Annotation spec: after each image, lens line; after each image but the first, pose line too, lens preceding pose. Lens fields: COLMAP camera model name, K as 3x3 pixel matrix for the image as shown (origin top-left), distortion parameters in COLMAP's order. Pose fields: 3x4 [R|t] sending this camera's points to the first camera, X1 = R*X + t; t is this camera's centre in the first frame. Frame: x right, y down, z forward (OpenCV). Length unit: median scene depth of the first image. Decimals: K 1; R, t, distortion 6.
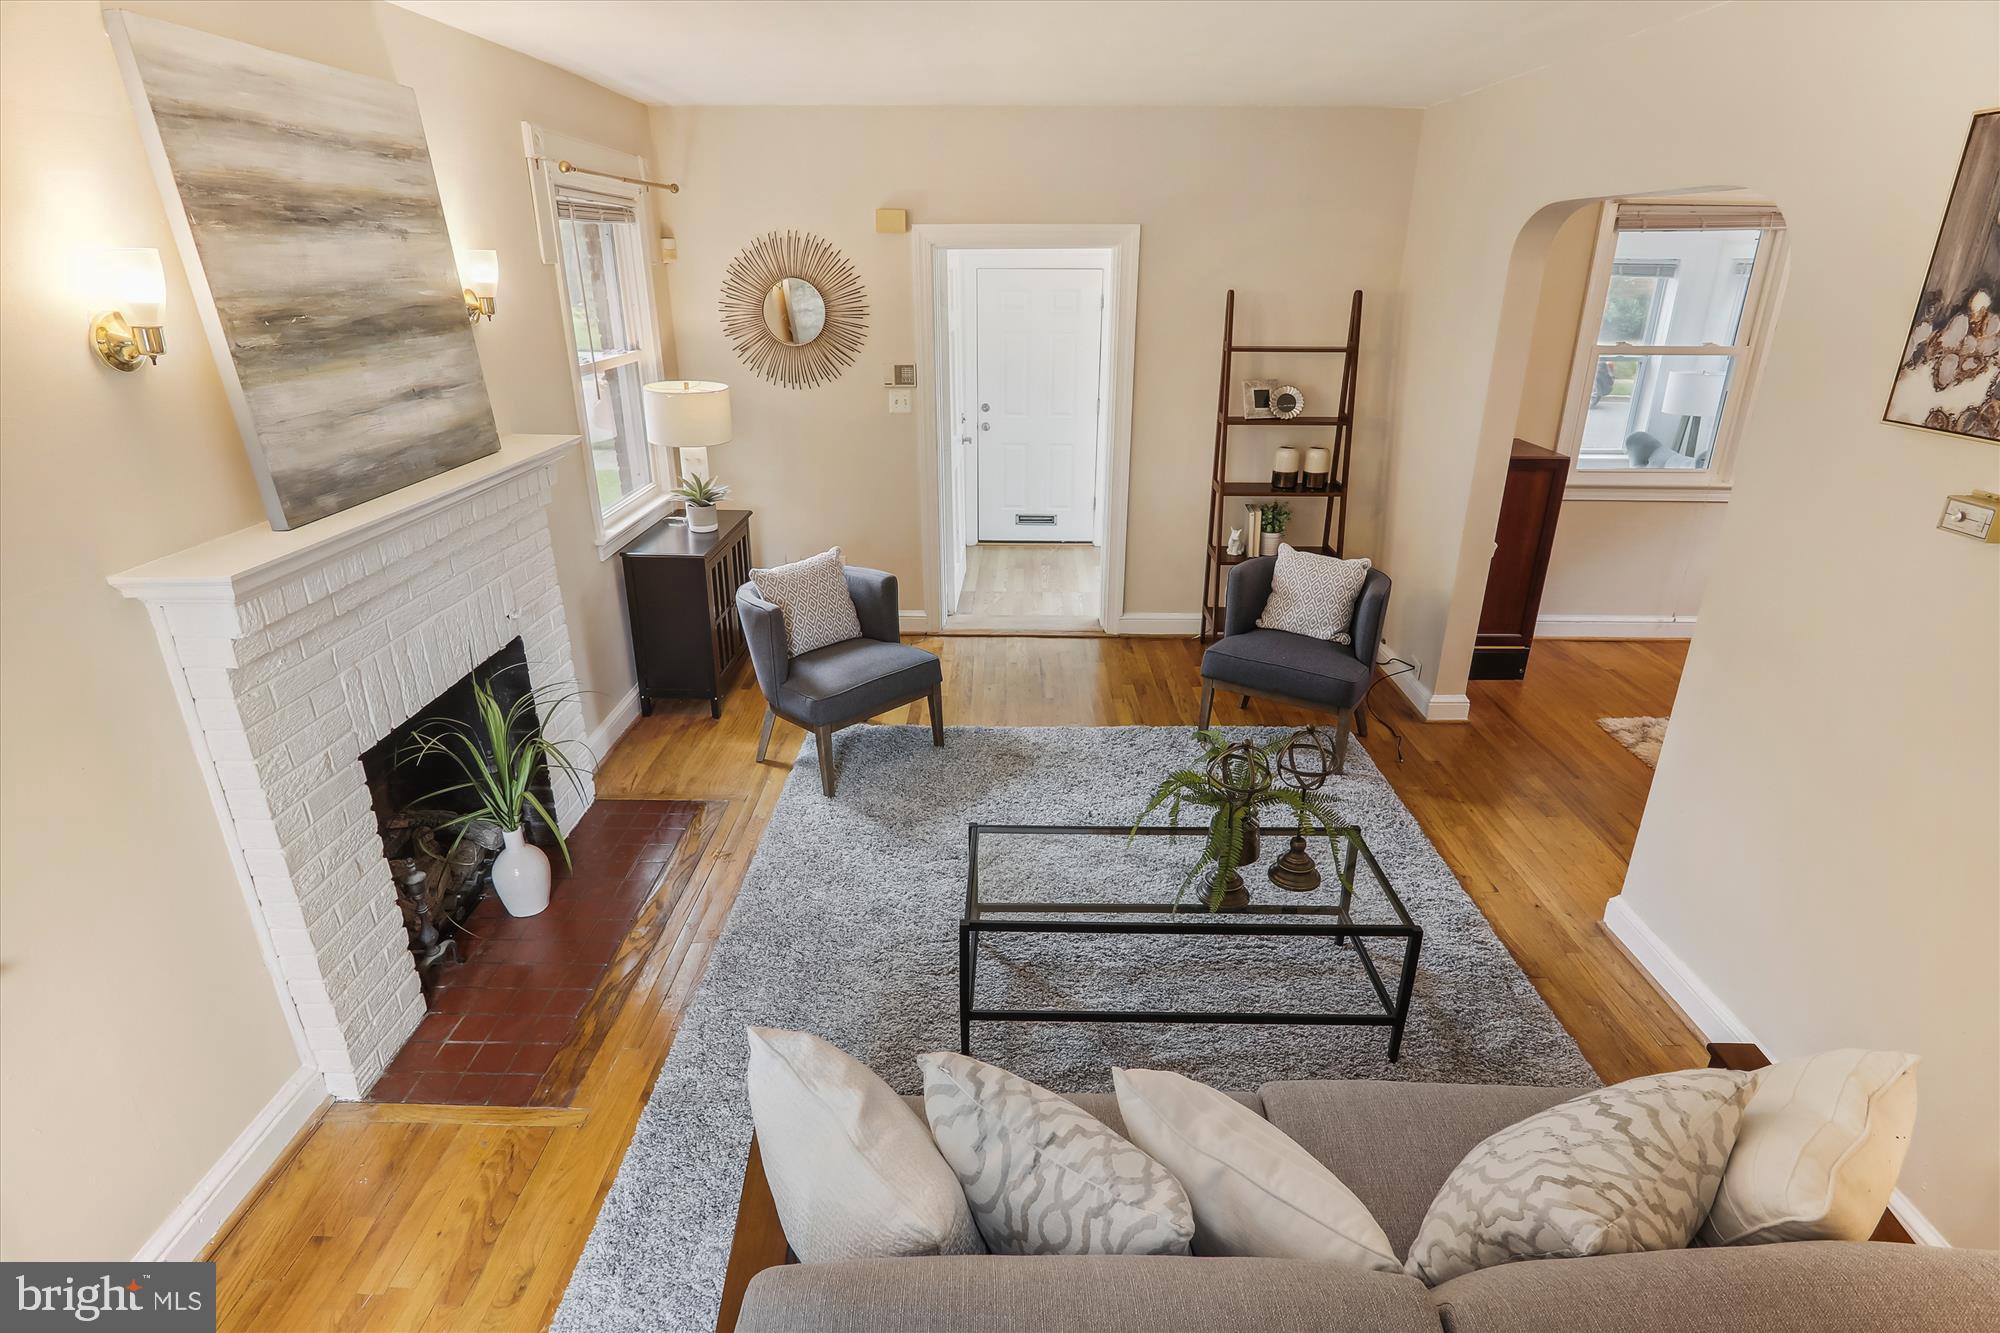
lens RADIAL K [[993.7, 0, 1000.0], [0, 993.7, 666.5], [0, 0, 1]] dist [-0.031484, 0.000652]
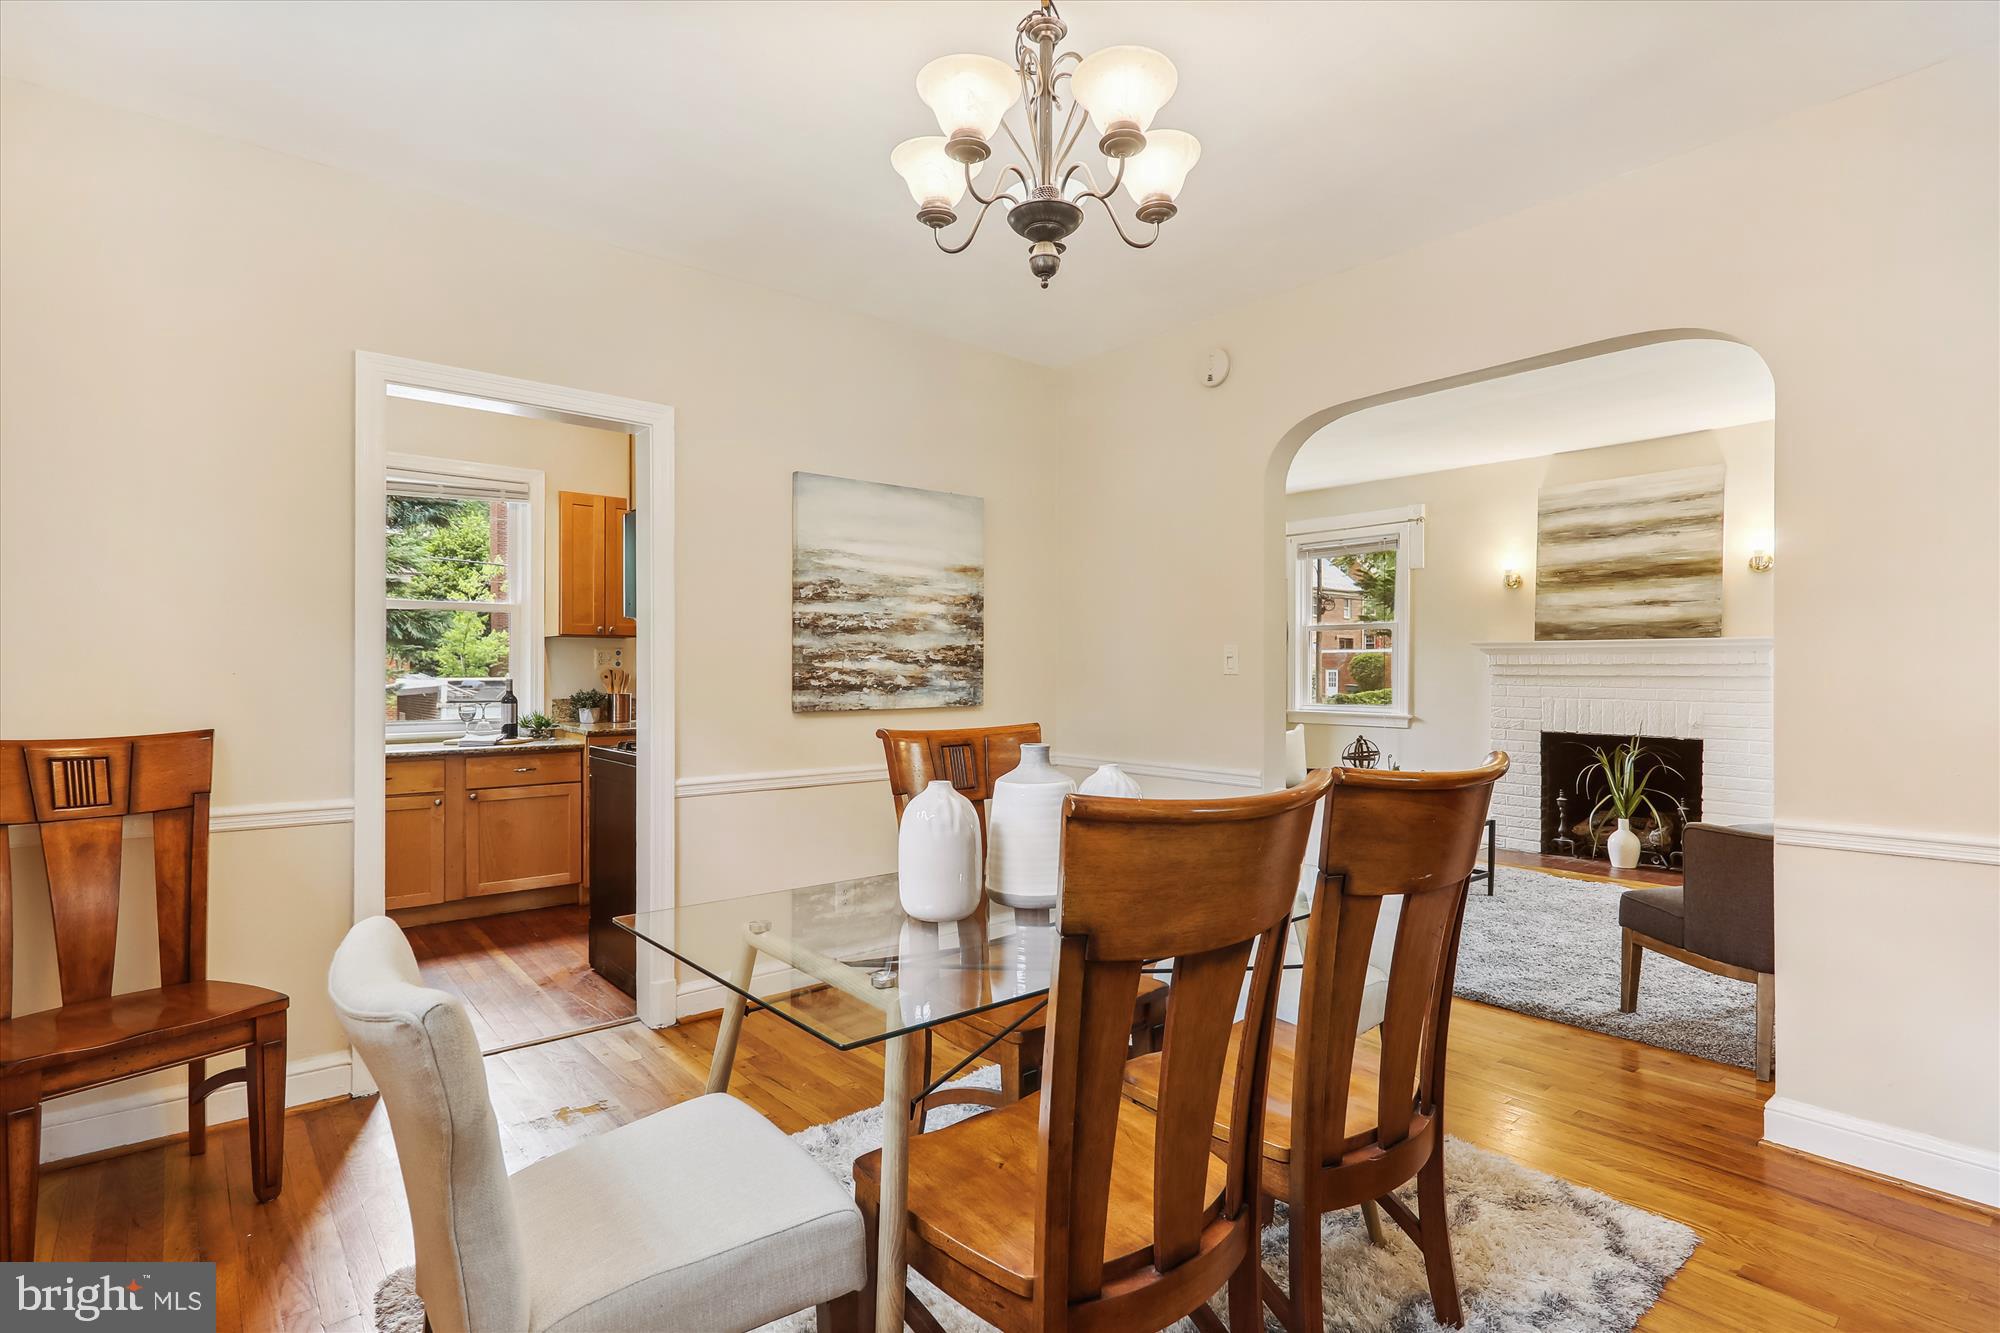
lens RADIAL K [[996.1, 0, 986.2], [0, 996.1, 678.1], [0, 0, 1]] dist [0.001717, -0.000117]
pose [[-0.756804, 0.012394, -0.653525, 1.387564], [-0.242073, 0.923413, 0.297841, -0.297568], [0.607165, 0.383608, -0.695842, 1.191343]]
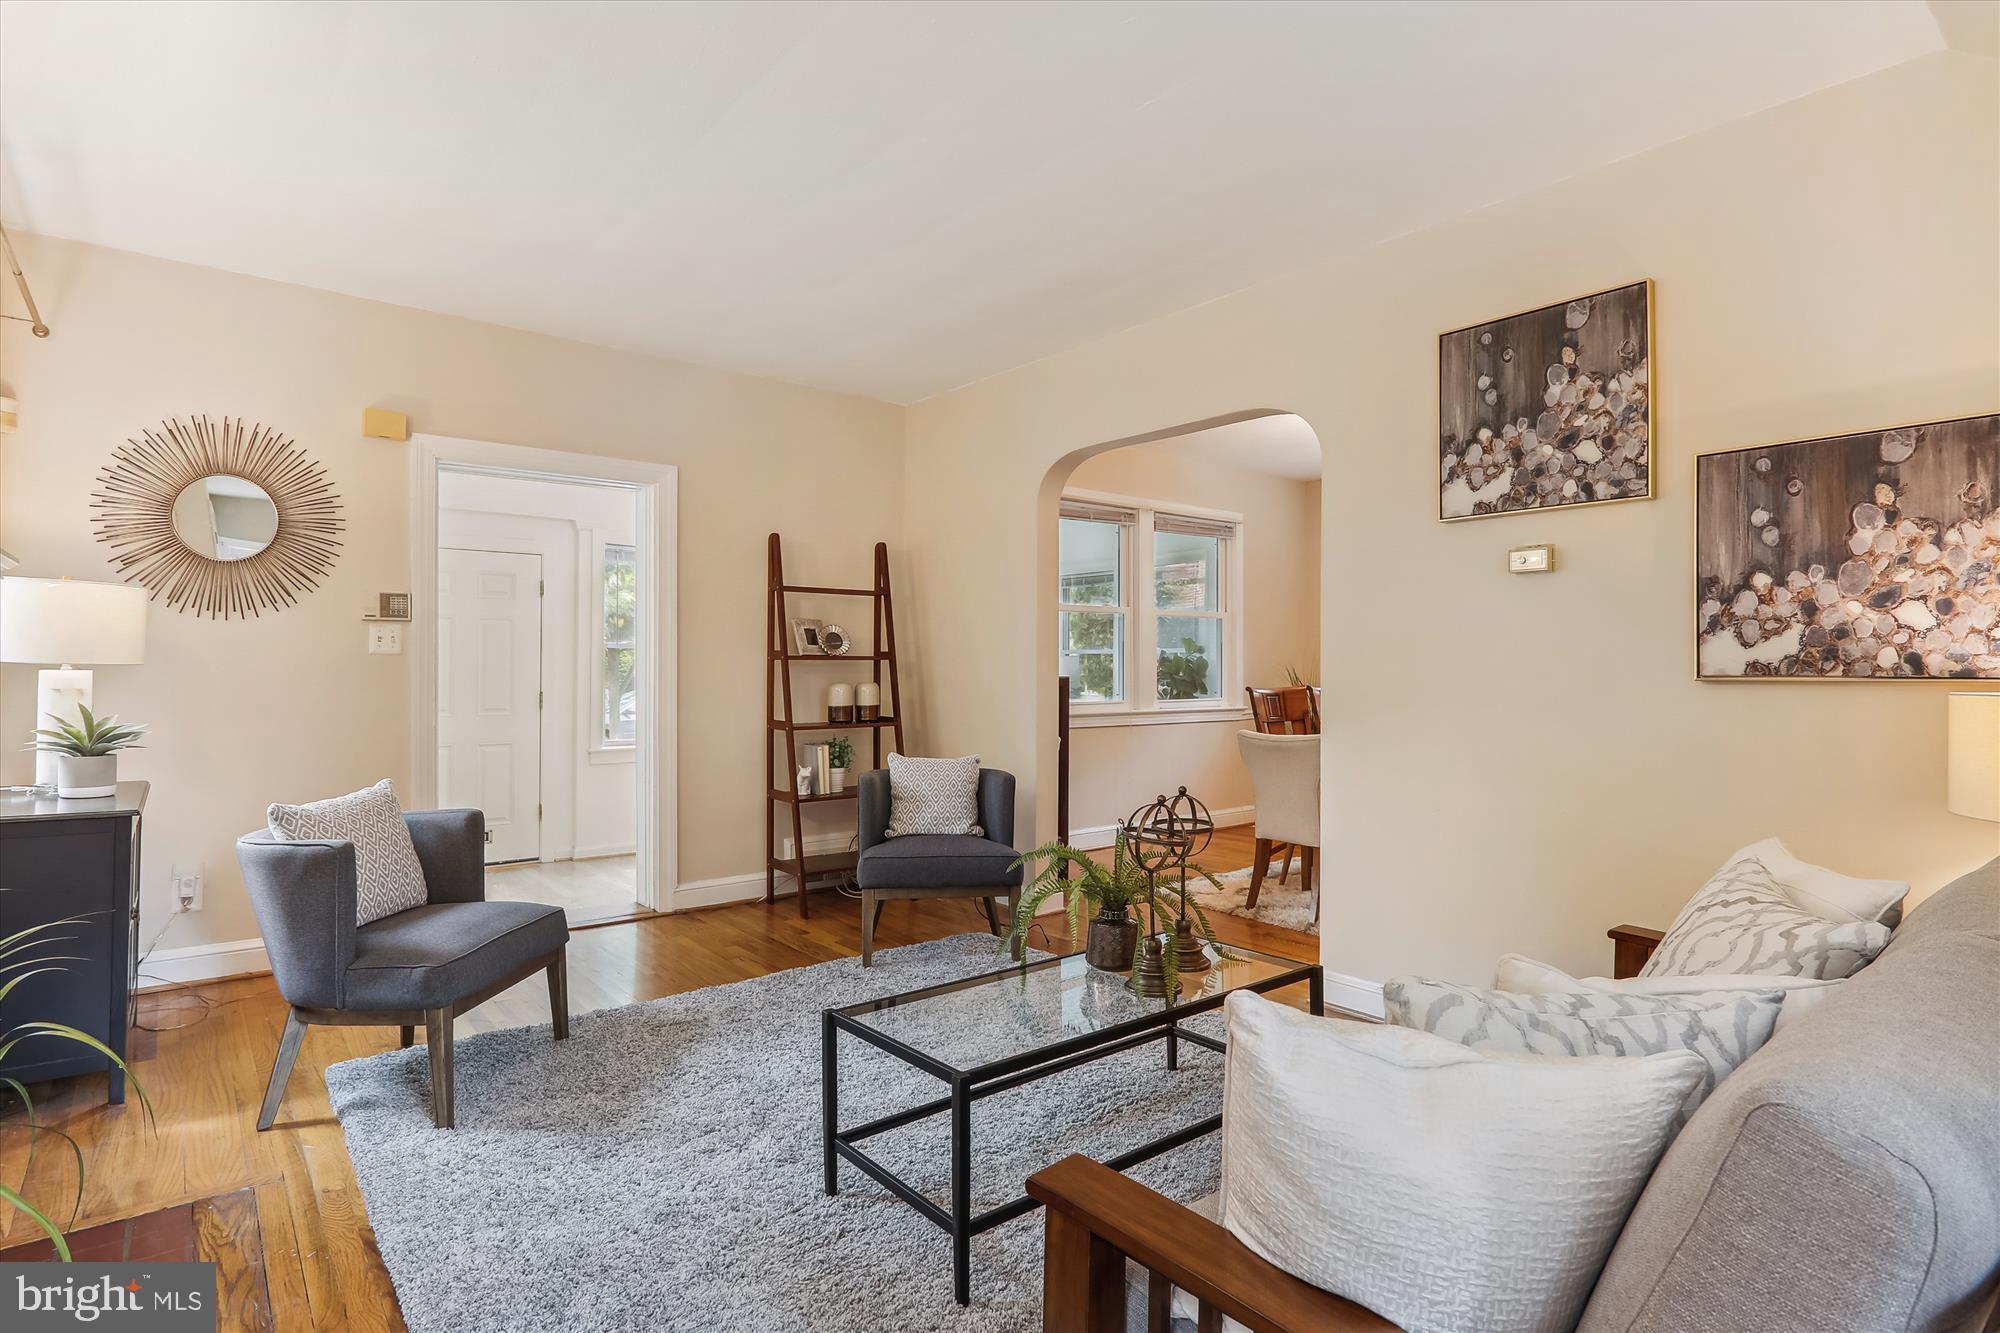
lens RADIAL K [[1003.5, 0, 1004.9], [0, 1003.5, 661.3], [0, 0, 1]] dist [-0.012795, 0.000370]
pose [[0.765109, 0.004765, 0.643884, -0.307026], [0.238774, 0.926578, -0.290586, 0.122649], [-0.597993, 0.376072, 0.707795, 0.209786]]
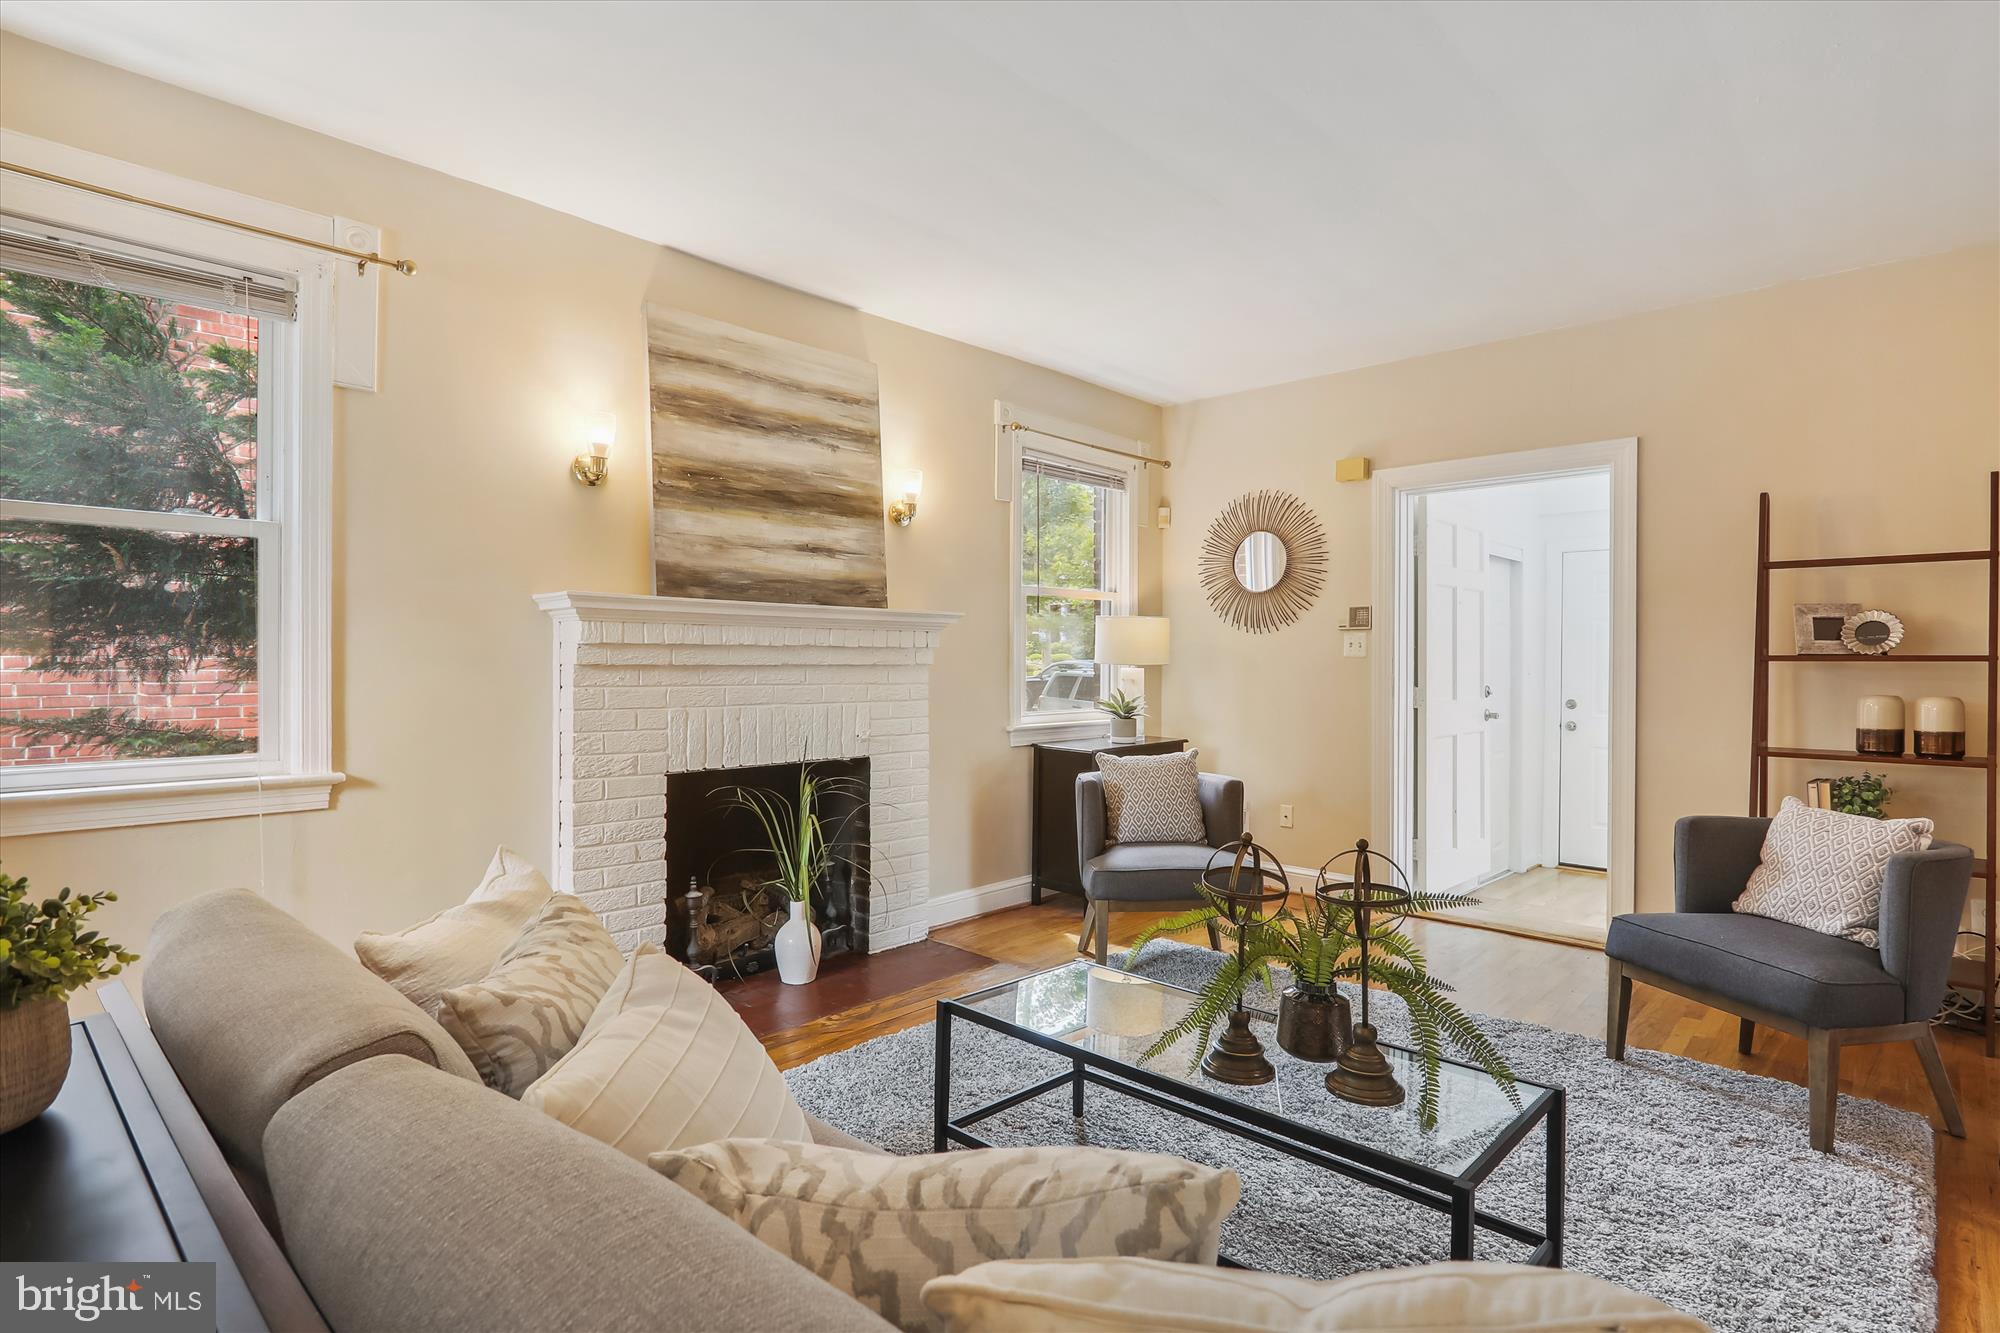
lens RADIAL K [[993.3, 0, 1003.7], [0, 993.3, 663.5], [0, 0, 1]] dist [-0.004877, -0.000342]
pose [[0.739675, 0.005754, -0.672940, 0.385426], [-0.256991, 0.926594, -0.274553, 0.130666], [0.621962, 0.376019, 0.686857, 0.182127]]
